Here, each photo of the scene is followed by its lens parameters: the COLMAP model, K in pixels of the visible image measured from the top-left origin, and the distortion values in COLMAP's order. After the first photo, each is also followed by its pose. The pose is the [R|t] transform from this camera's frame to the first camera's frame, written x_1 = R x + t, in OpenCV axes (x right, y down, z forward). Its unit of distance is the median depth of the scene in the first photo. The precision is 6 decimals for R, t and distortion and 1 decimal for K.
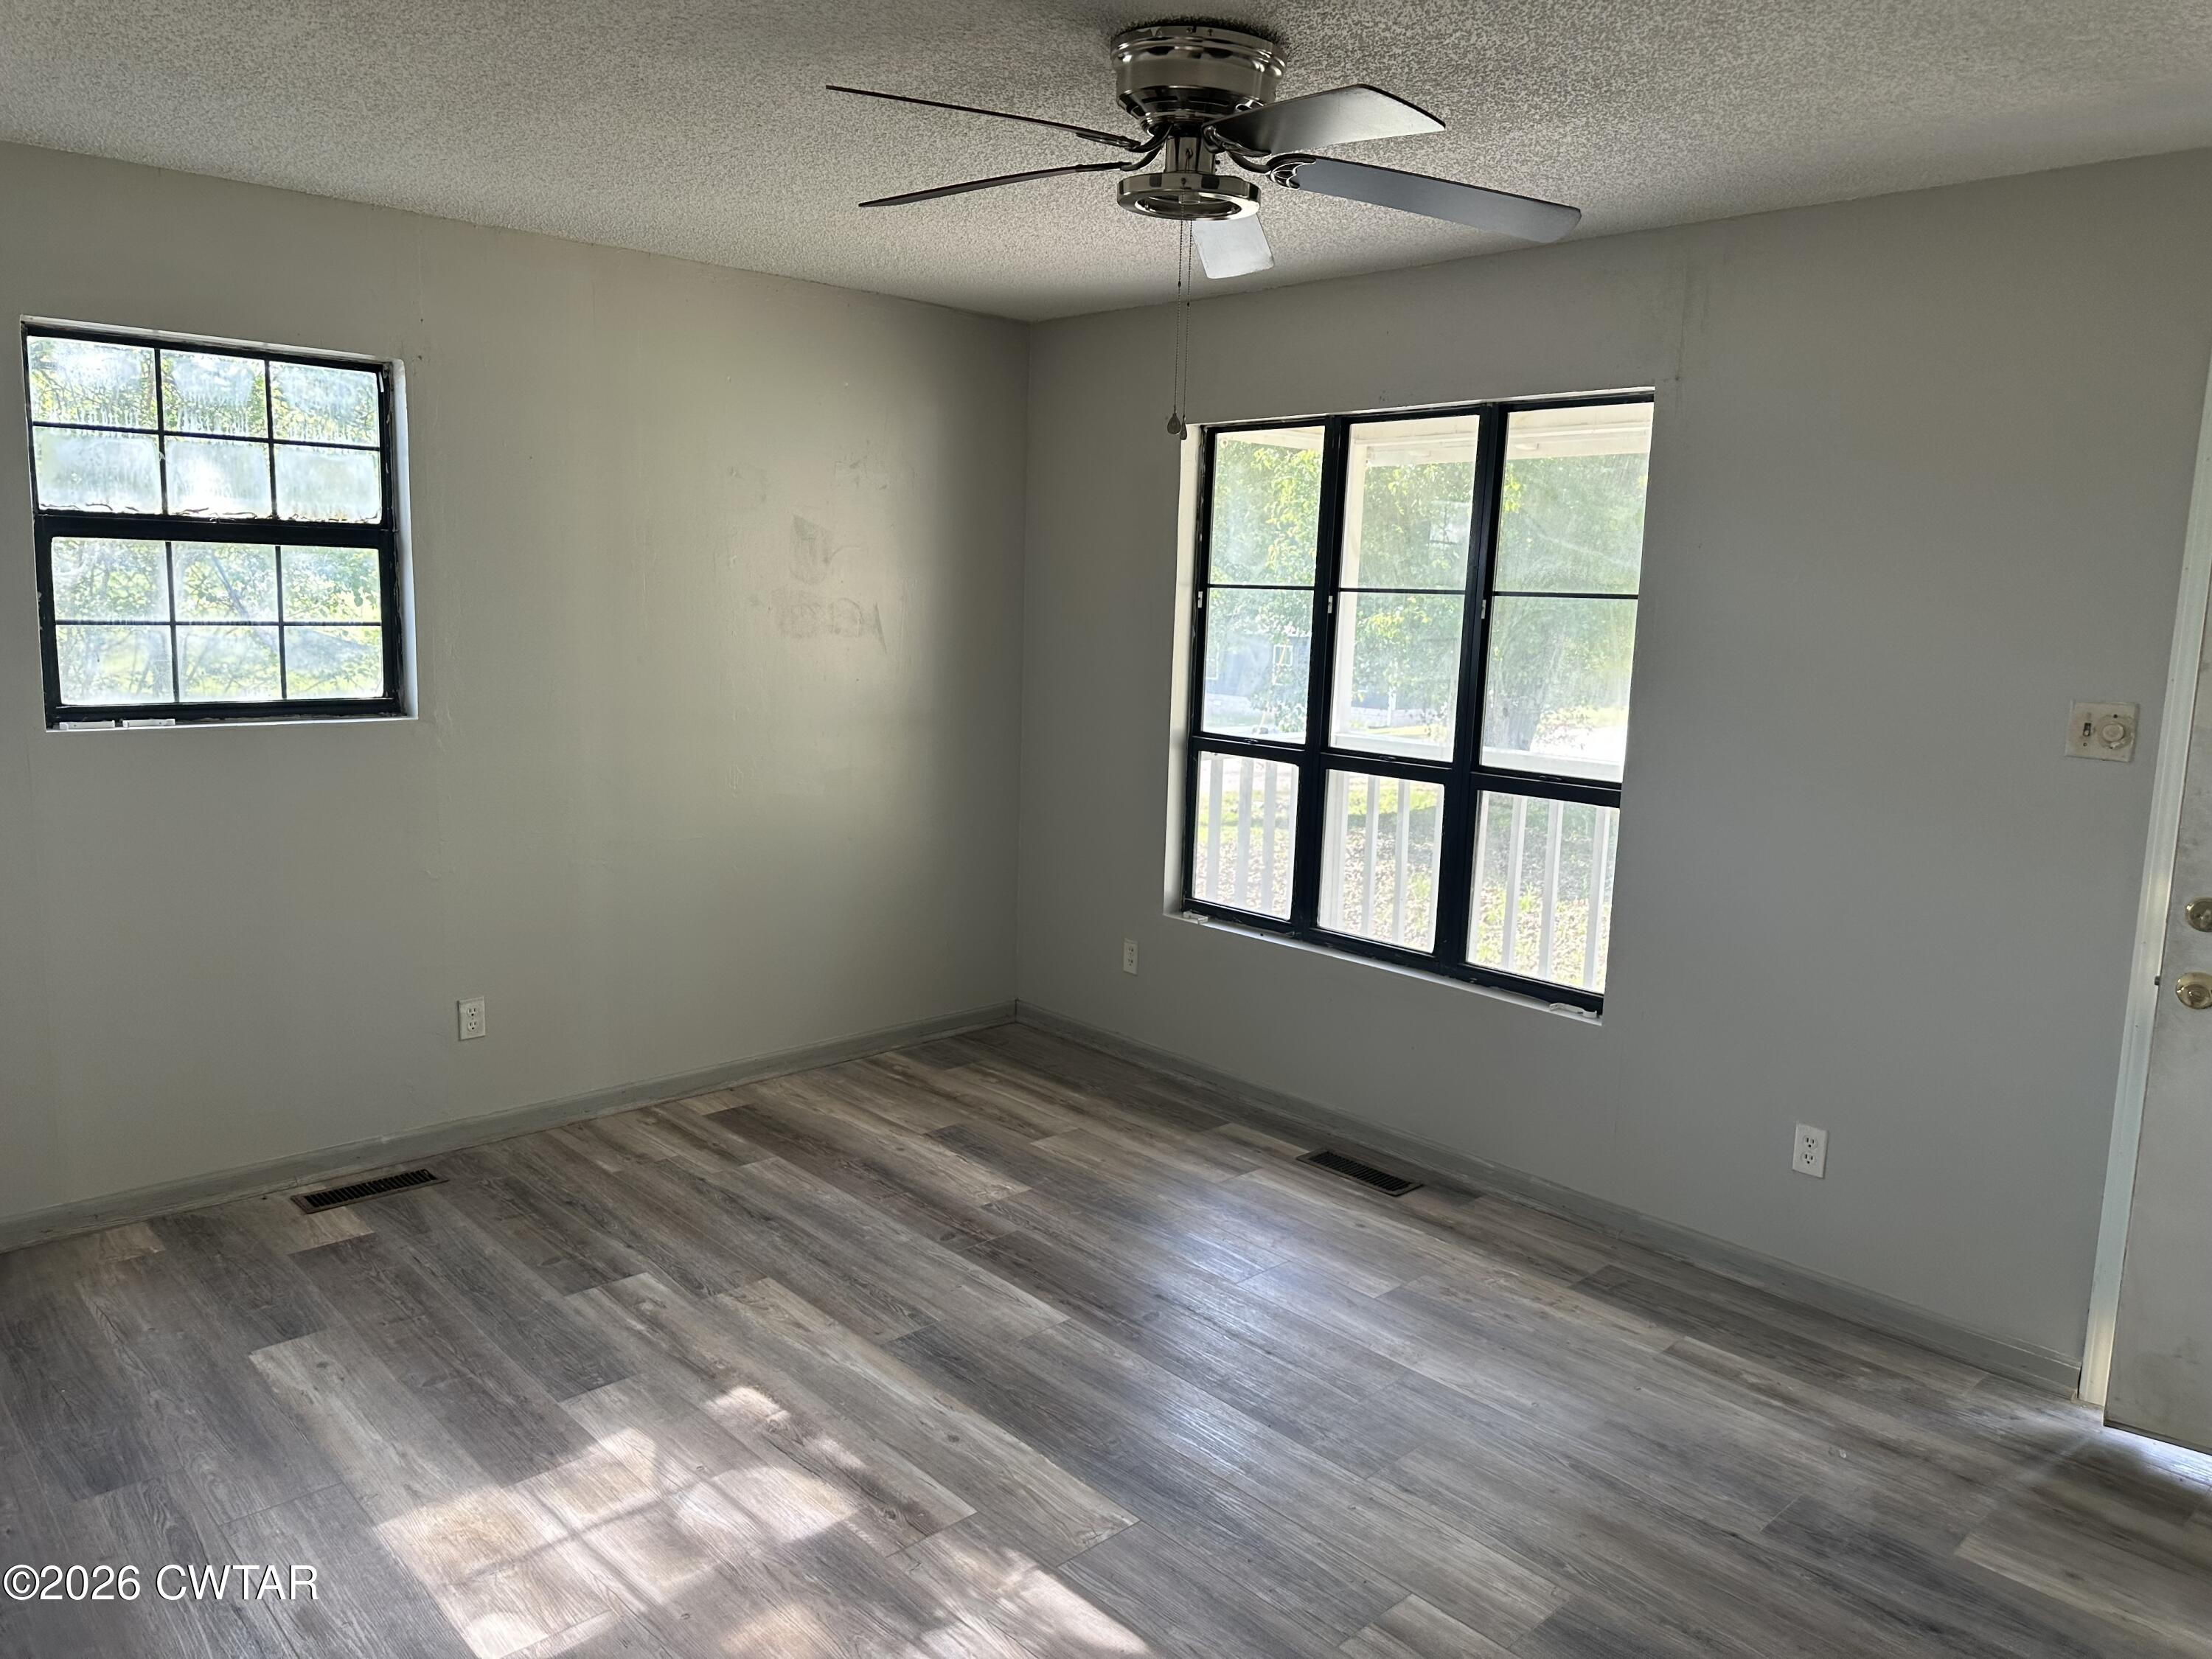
lens RADIAL K [[1585.9, 0, 1096.2], [0, 1585.9, 830.2], [0, 0, 1]] dist [0.121829, -0.117920]
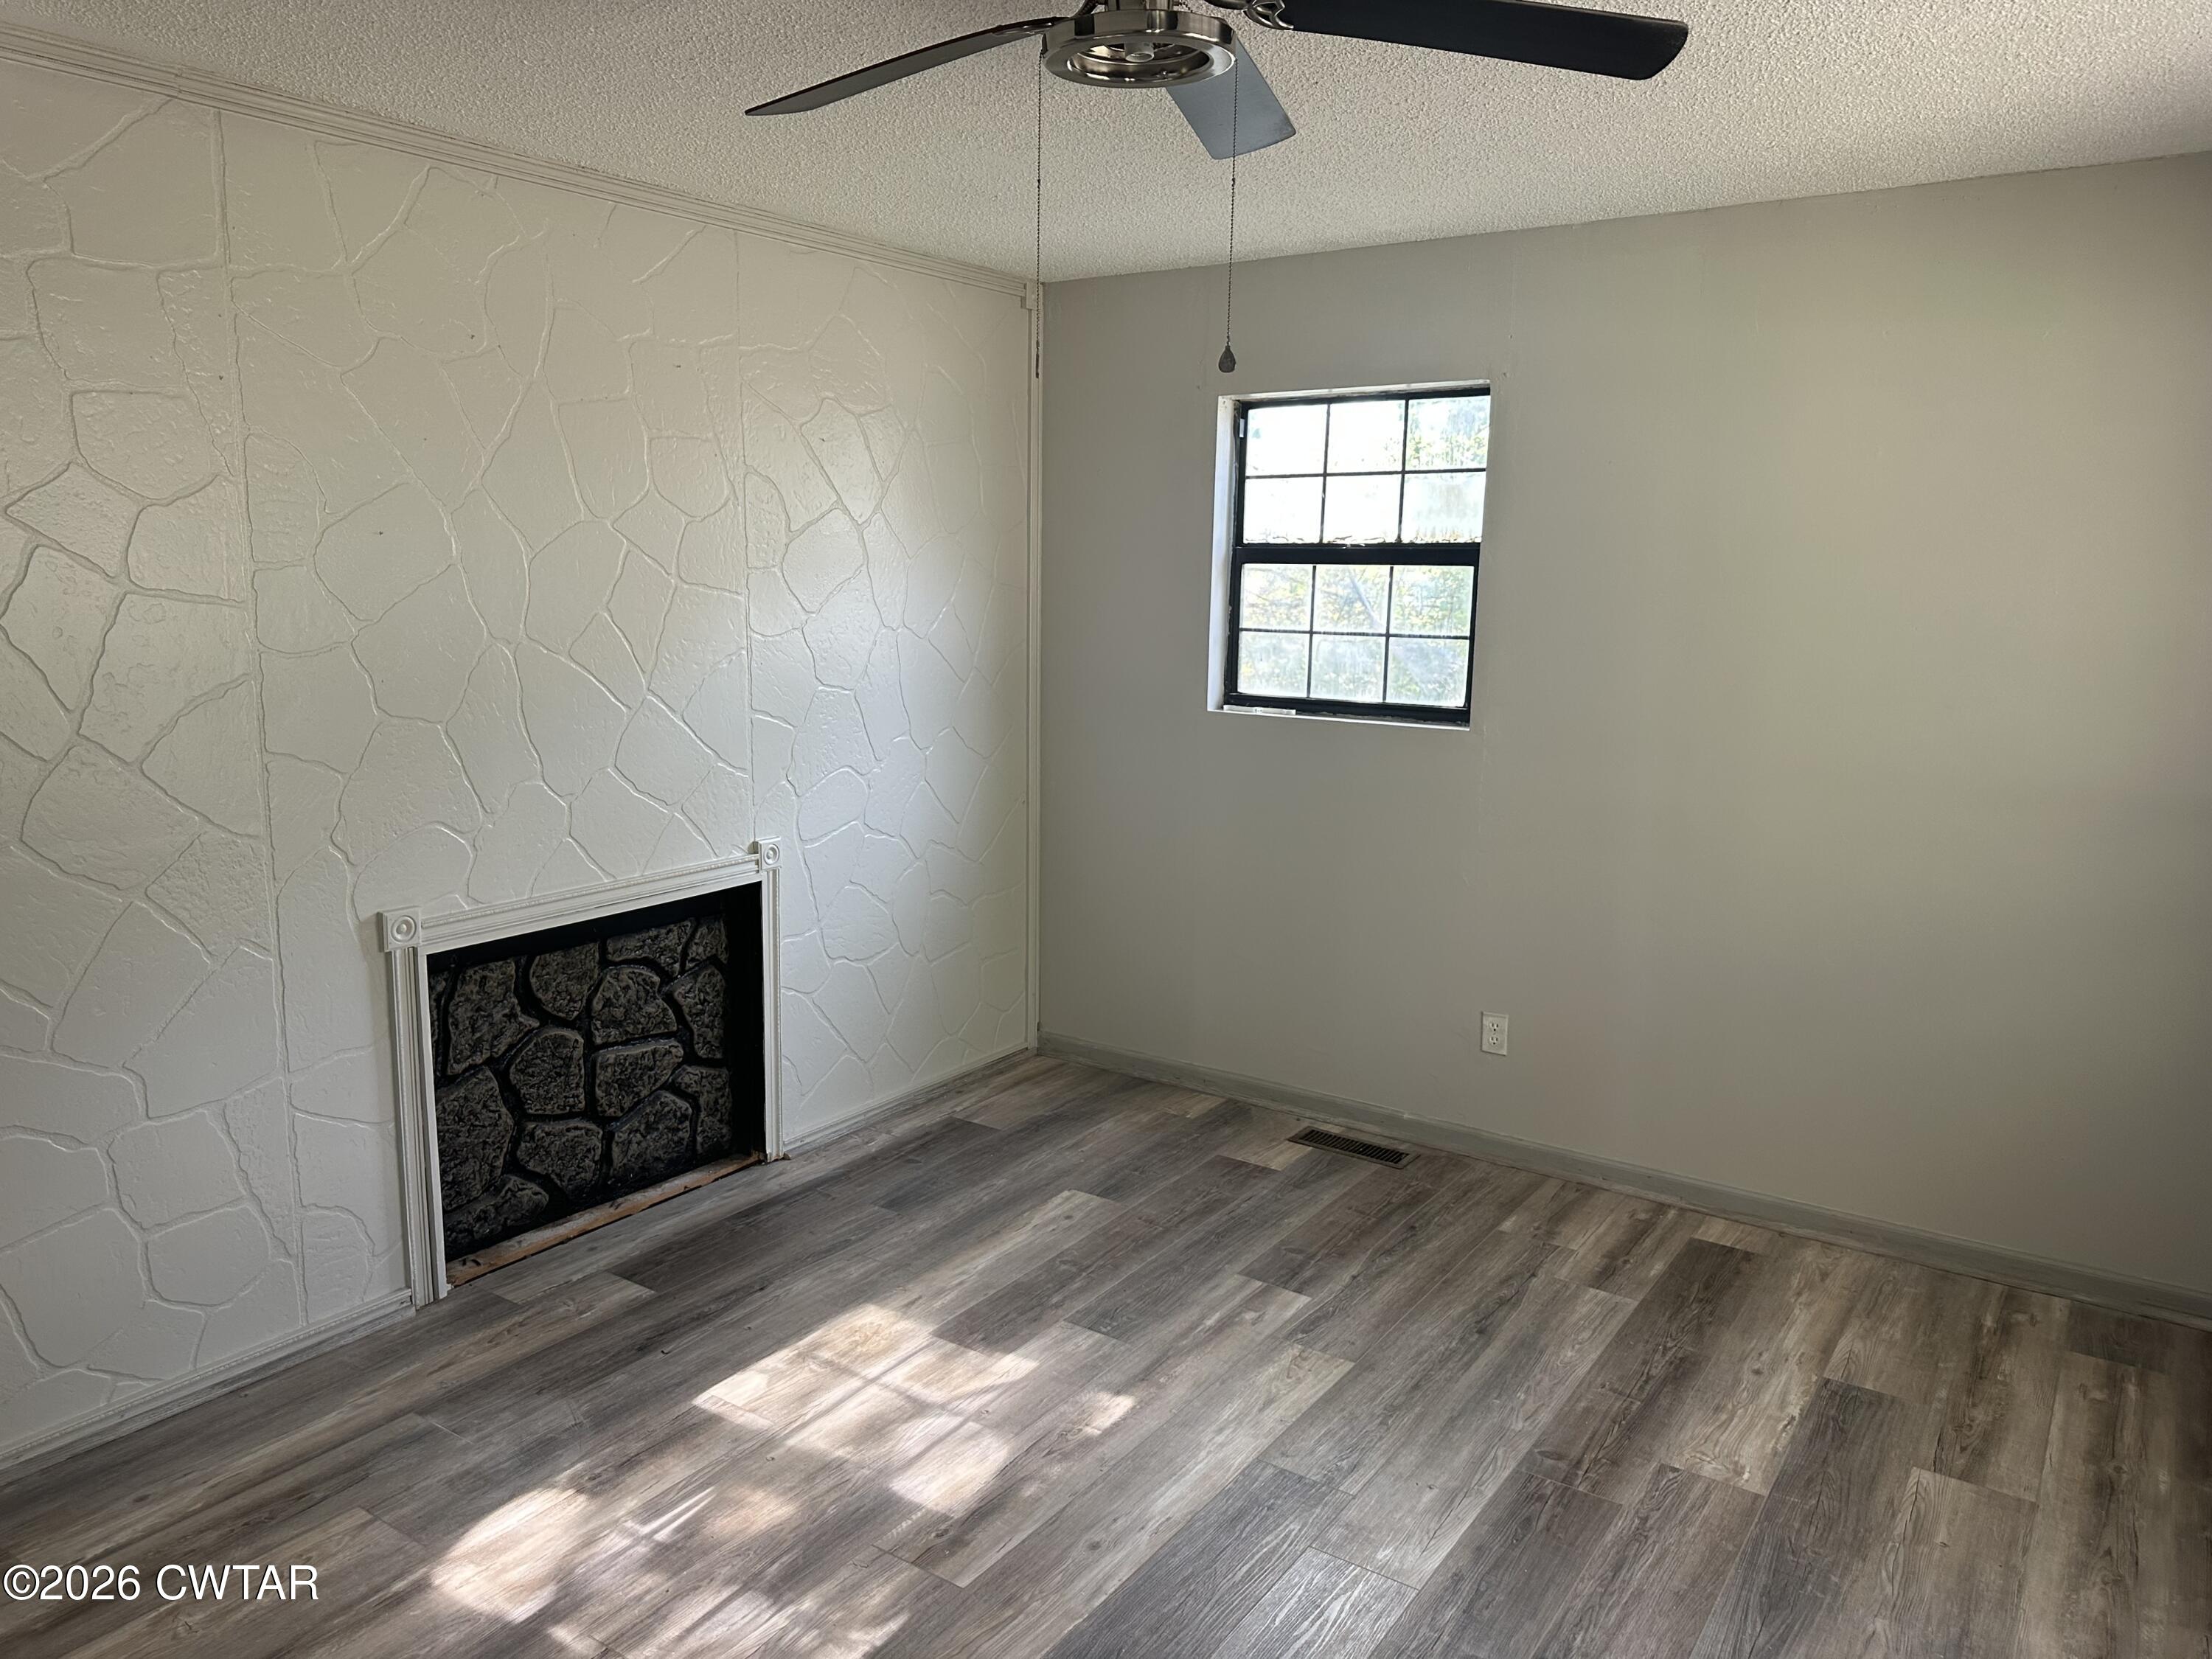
lens RADIAL K [[1585.9, 0, 1096.2], [0, 1585.9, 830.2], [0, 0, 1]] dist [0.121829, -0.117920]
pose [[0.214678, 0.141899, -0.966322, 0.549589], [-0.160701, 0.981037, 0.108358, -0.082012], [0.963374, 0.132027, 0.233410, 0.566361]]
